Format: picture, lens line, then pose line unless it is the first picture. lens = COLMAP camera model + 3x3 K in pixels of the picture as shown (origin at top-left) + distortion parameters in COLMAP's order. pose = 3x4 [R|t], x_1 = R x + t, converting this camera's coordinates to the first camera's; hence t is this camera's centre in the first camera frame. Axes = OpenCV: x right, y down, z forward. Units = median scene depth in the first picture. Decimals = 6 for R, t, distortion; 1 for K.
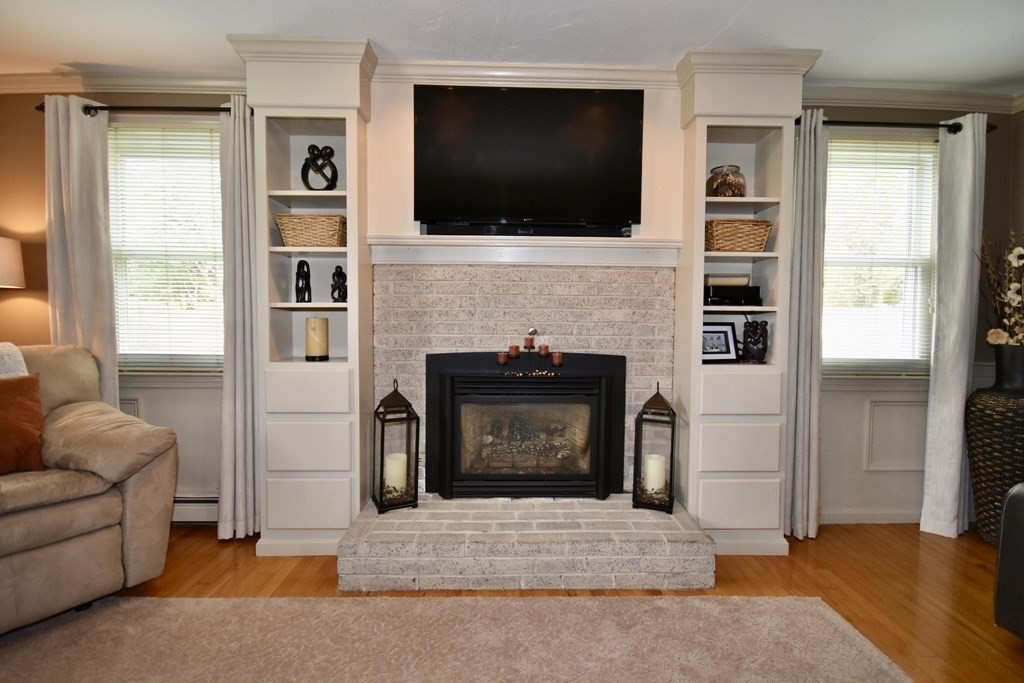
lens RADIAL K [[450.8, 0, 512.5], [0, 450.8, 335.5], [0, 0, 1]] dist [-0.003646, -0.000909]
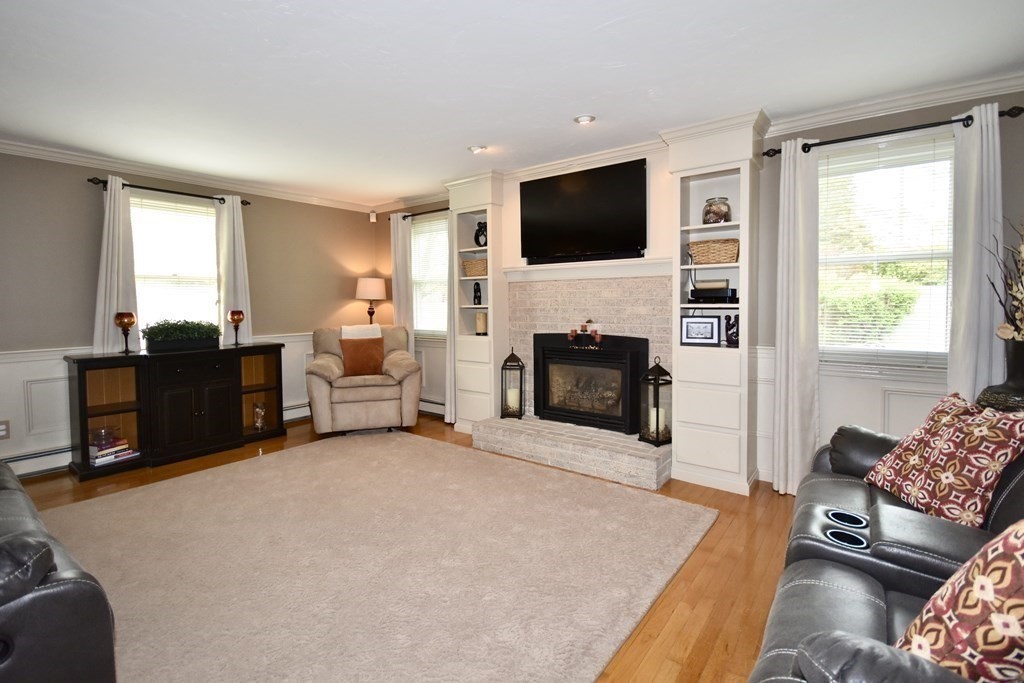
lens RADIAL K [[471.2, 0, 510.1], [0, 471.2, 322.9], [0, 0, 1]] dist [0.000290, -0.000598]
pose [[0.783295, 0.012426, -0.621526, 0.882483], [-0.012386, 0.999914, 0.004382, -0.006377], [0.621527, 0.004266, 0.783381, -0.470541]]
